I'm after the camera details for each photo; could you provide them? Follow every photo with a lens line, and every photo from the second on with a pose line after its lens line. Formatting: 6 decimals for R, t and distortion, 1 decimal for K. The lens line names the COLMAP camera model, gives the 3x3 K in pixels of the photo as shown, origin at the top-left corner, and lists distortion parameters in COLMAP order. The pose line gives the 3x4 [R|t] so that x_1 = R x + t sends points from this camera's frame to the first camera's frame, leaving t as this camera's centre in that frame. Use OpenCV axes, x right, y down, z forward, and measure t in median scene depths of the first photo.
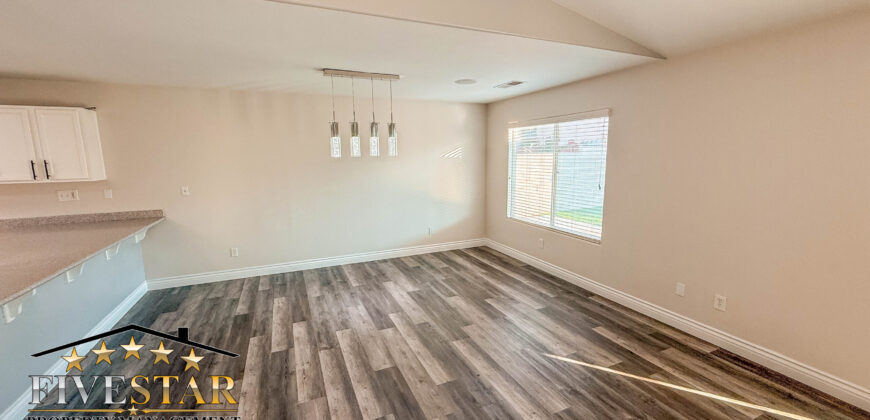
lens RADIAL K [[344.6, 0, 434.3], [0, 344.6, 209.0], [0, 0, 1]] dist [-0.002518, 0.000581]
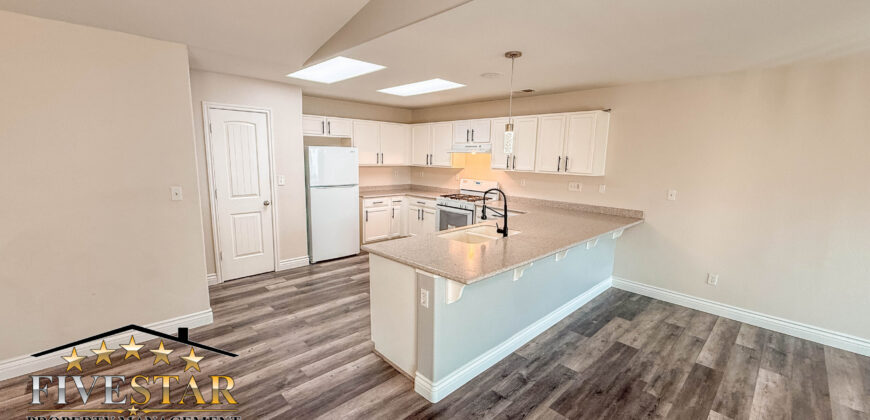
lens RADIAL K [[344.6, 0, 434.5], [0, 344.6, 210.3], [0, 0, 1]] dist [-0.002518, 0.000581]
pose [[0.337845, 0.167856, -0.926113, -0.113668], [-0.171272, 0.978504, 0.114872, -0.012516], [0.925487, 0.119808, 0.359332, 0.134214]]
